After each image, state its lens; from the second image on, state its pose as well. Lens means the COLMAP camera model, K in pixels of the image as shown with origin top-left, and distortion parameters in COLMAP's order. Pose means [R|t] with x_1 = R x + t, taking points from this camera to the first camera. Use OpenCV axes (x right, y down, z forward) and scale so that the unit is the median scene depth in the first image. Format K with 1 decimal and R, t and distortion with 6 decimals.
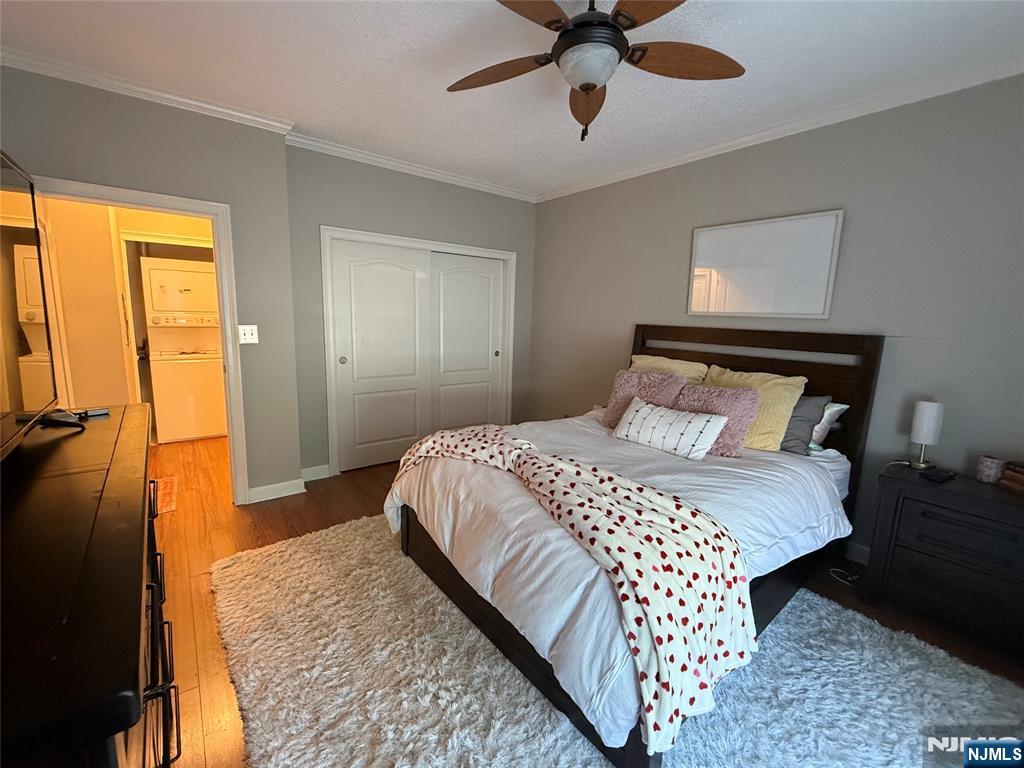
lens RADIAL K [[440.2, 0, 512.0], [0, 440.2, 384.0], [0, 0, 1]] dist [-0.000466, -0.000209]
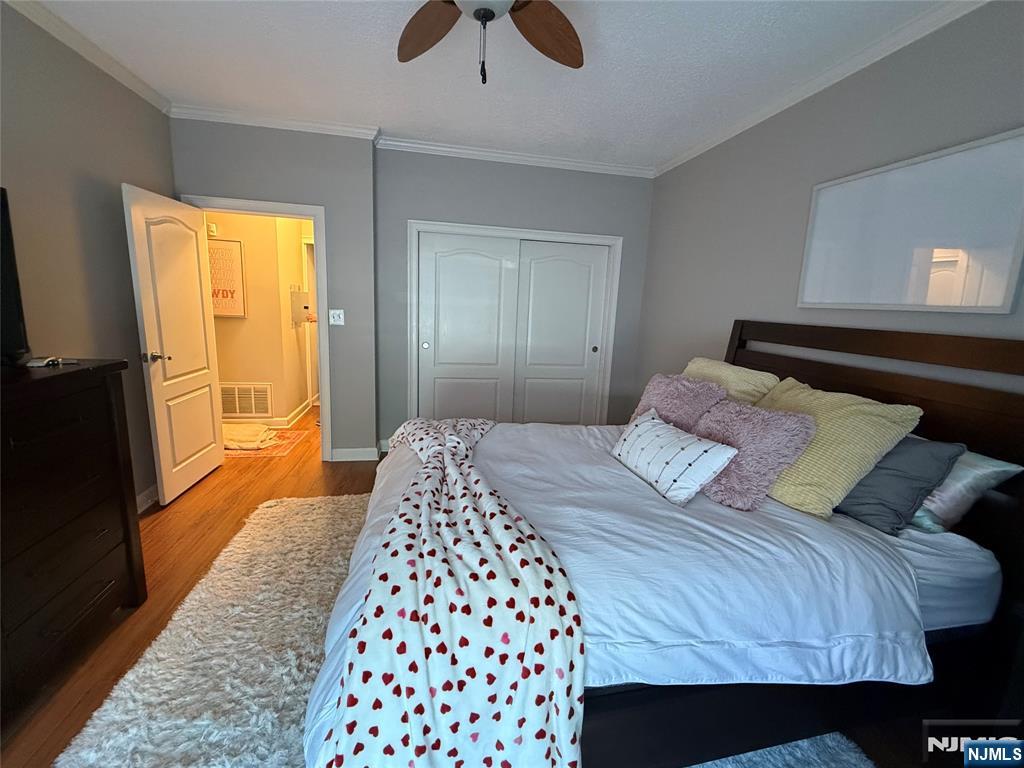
lens RADIAL K [[440.2, 0, 512.0], [0, 440.2, 384.0], [0, 0, 1]] dist [-0.000466, -0.000209]
pose [[0.889045, 0.093325, -0.448206, 0.431098], [-0.090402, 0.995513, 0.027966, -0.013563], [0.448805, 0.015656, 0.893493, 0.201872]]
